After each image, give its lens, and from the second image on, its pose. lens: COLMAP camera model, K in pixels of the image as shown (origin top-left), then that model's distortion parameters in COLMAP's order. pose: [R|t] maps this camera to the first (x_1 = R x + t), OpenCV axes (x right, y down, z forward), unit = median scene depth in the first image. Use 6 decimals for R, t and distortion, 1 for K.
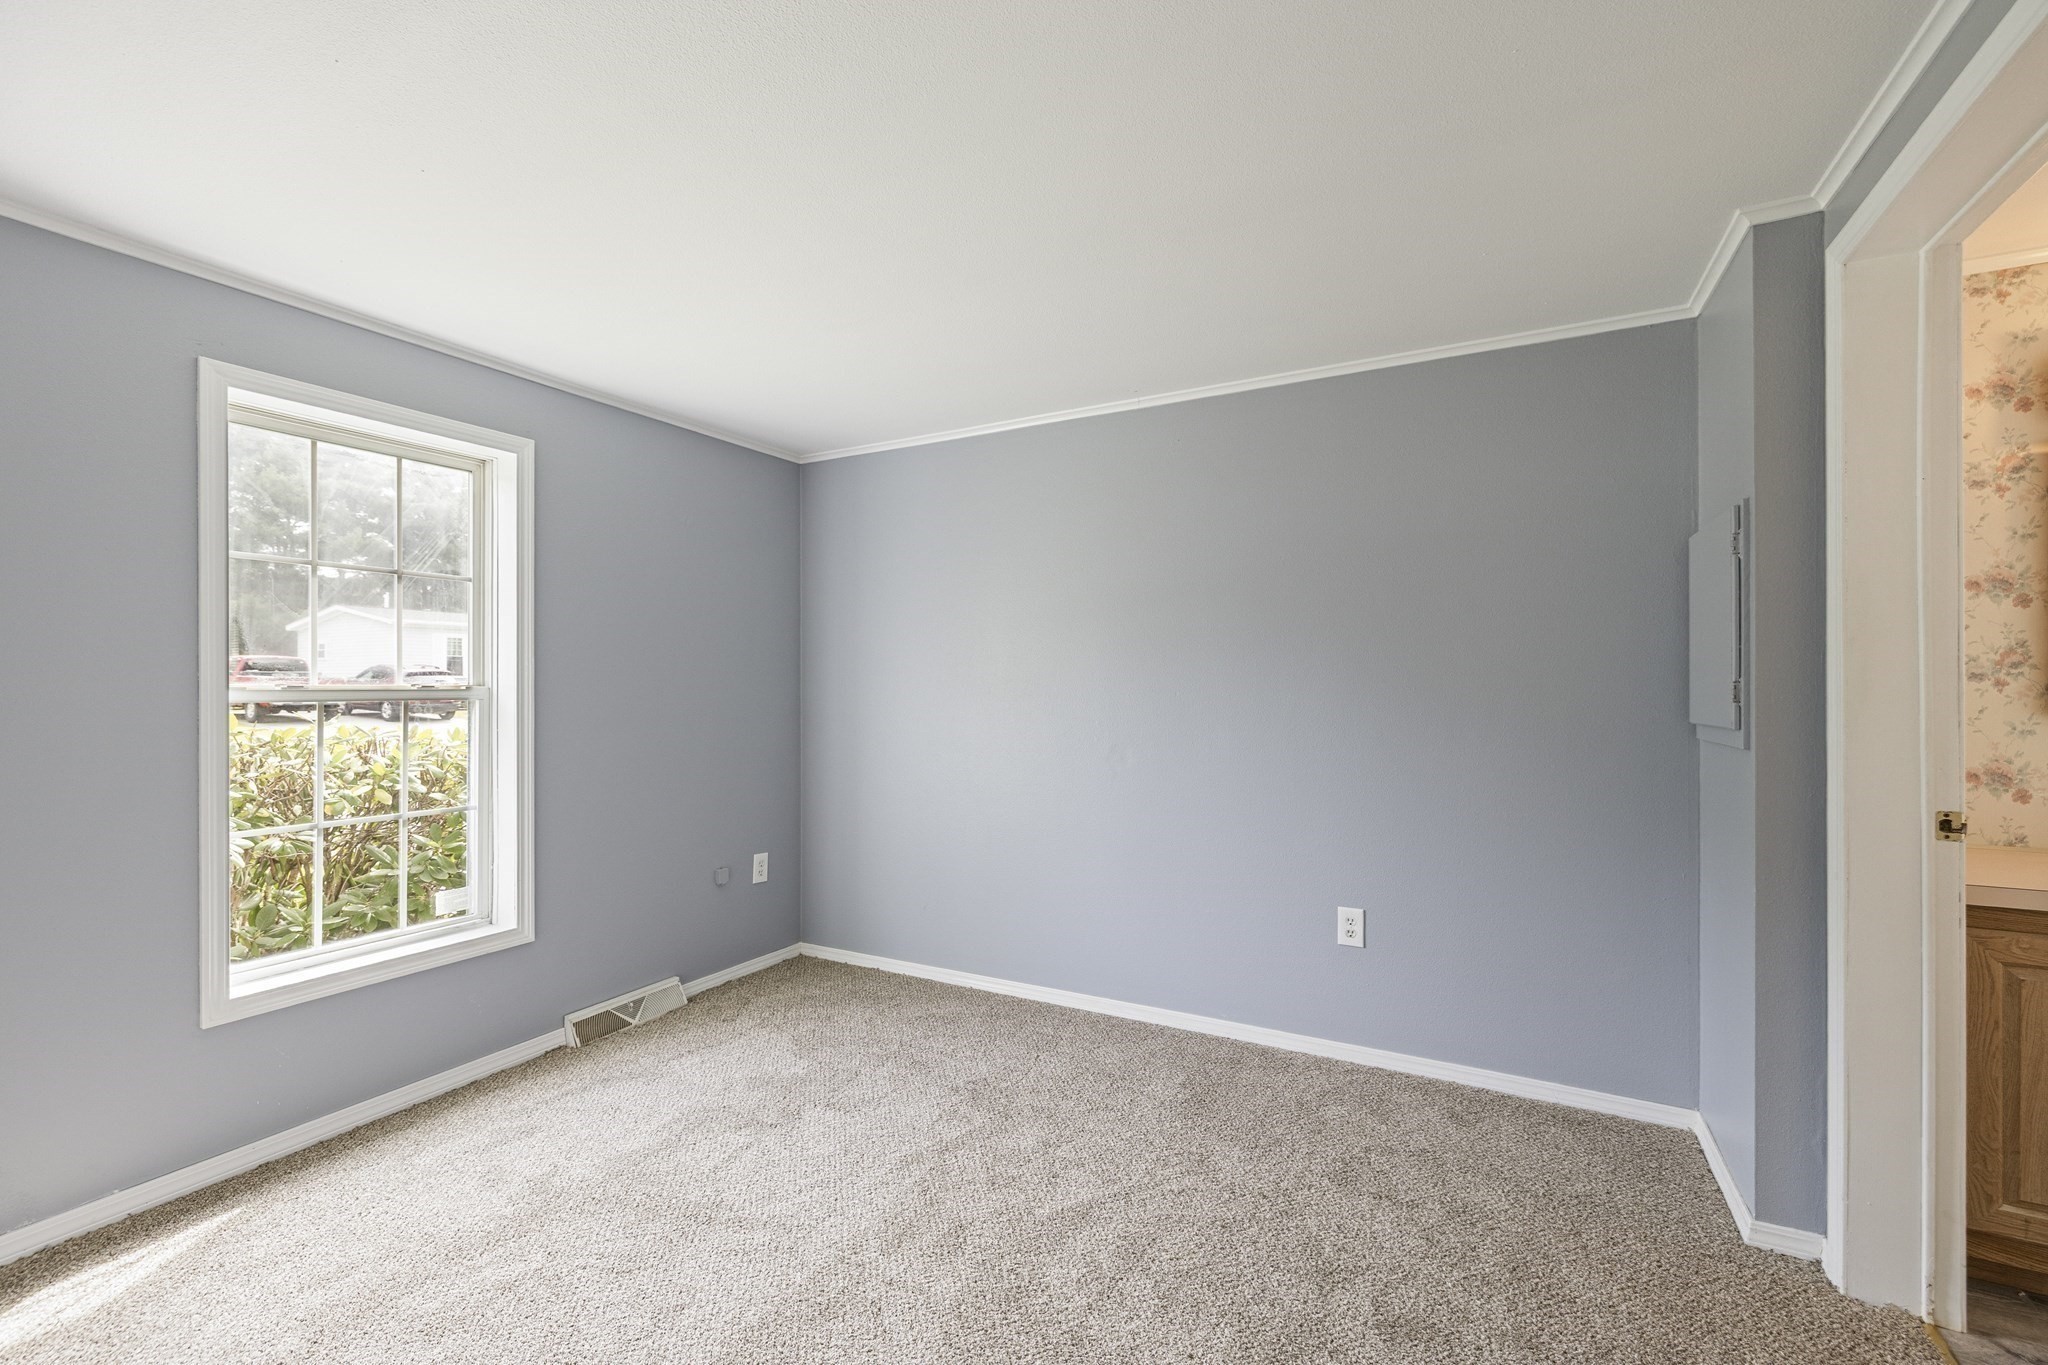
lens RADIAL K [[853.3, 0, 1045.3], [0, 853.3, 694.6], [0, 0, 1]] dist [0.000827, -0.000607]
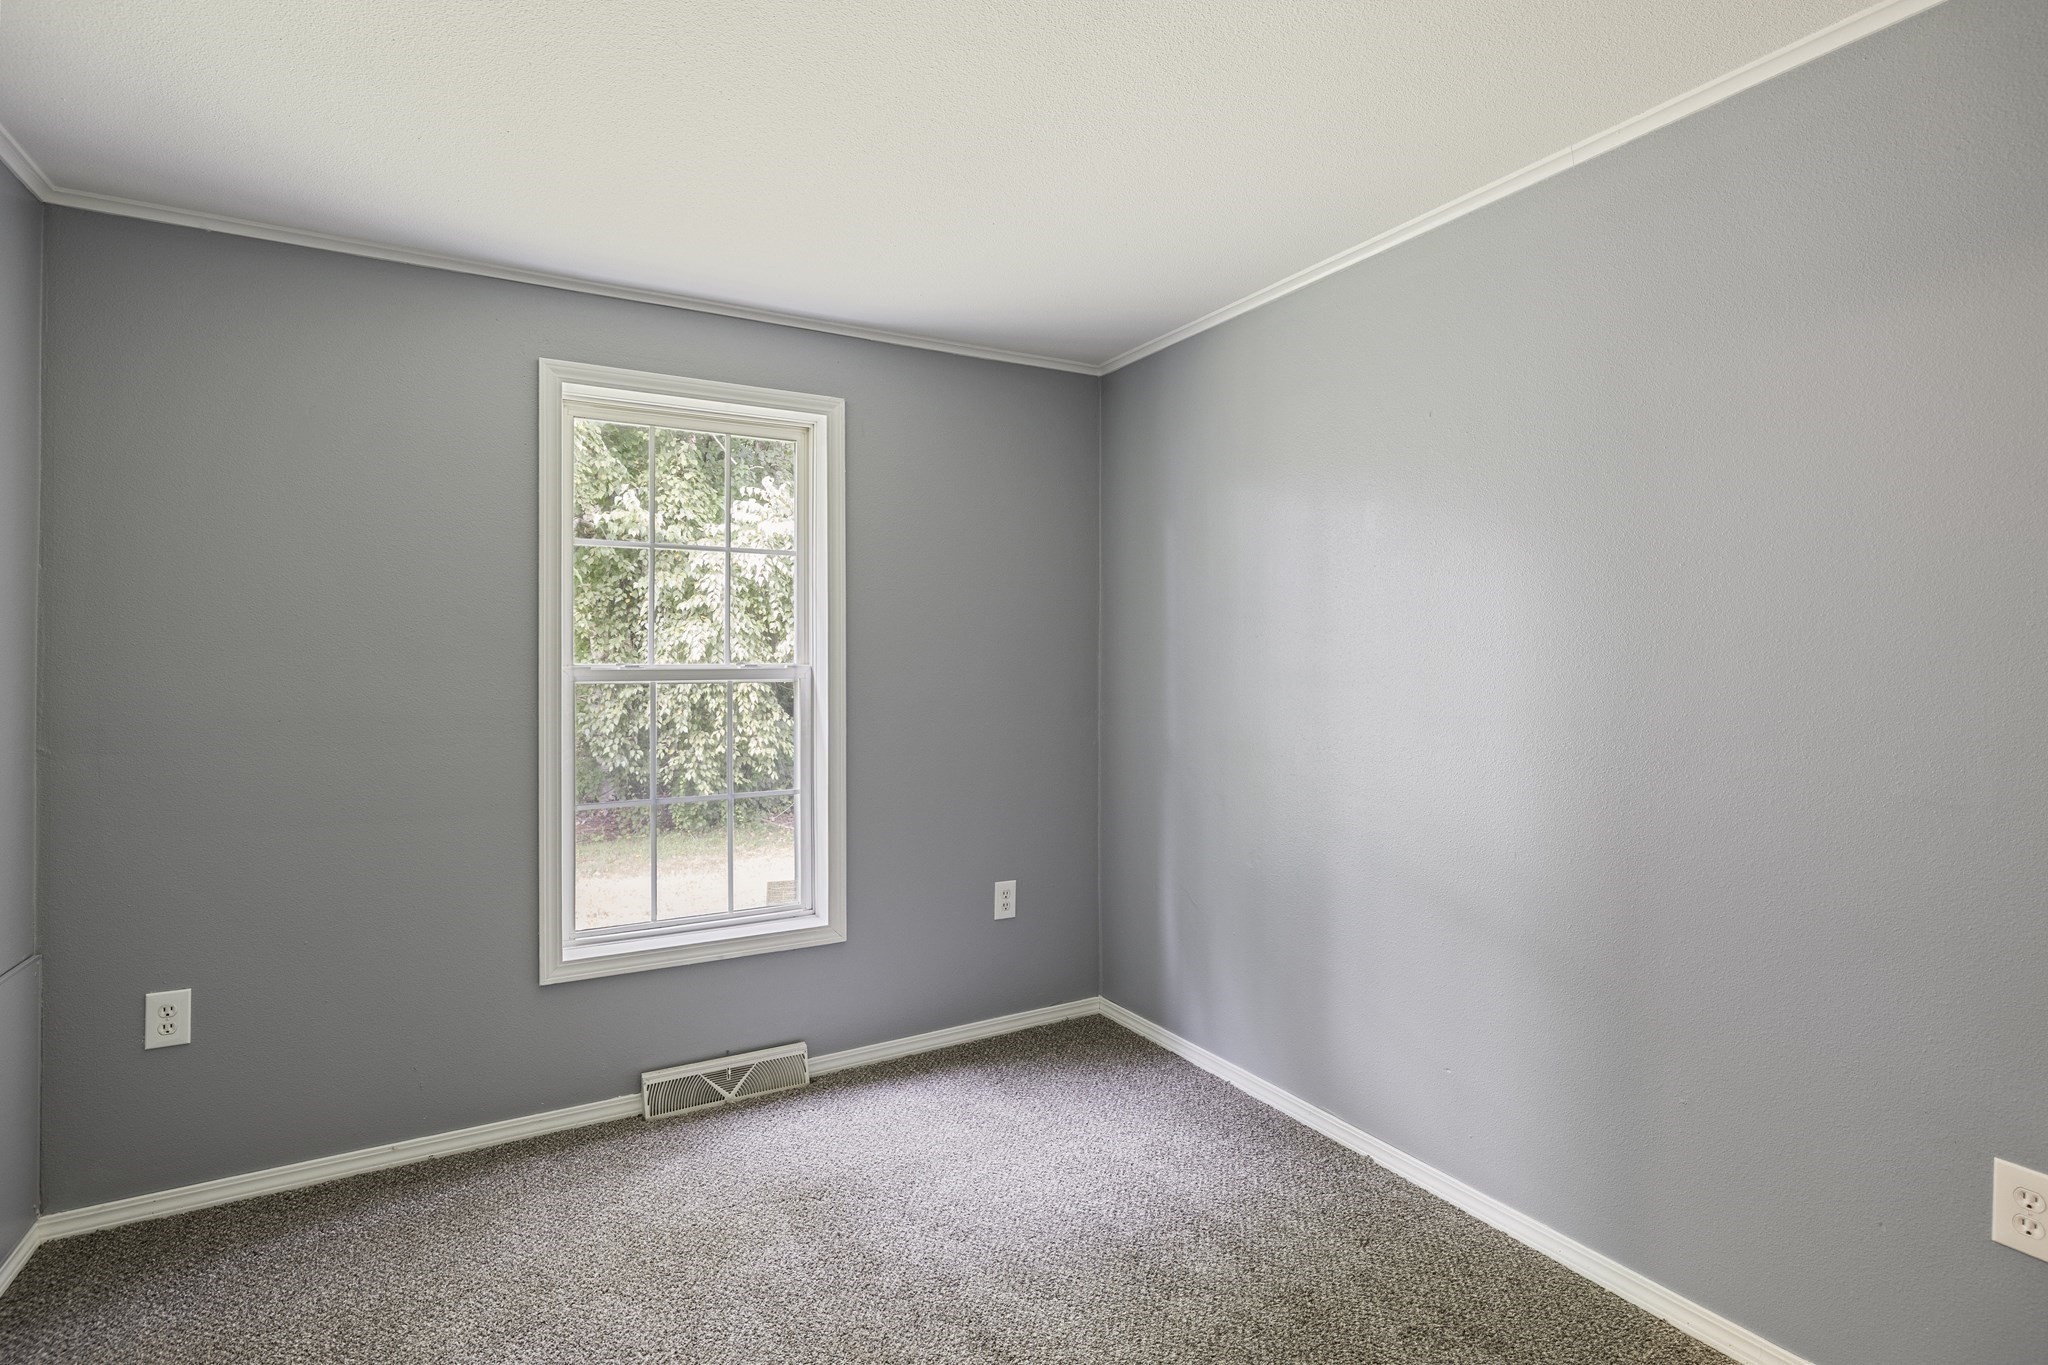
lens RADIAL K [[985.0, 0, 1007.3], [0, 985.0, 663.8], [0, 0, 1]] dist [-0.005826, -0.000492]
pose [[0.850829, -0.001008, -0.525442, 0.138938], [-0.002691, 0.999977, -0.006277, -0.005784], [0.525436, 0.006755, 0.850806, 0.238990]]
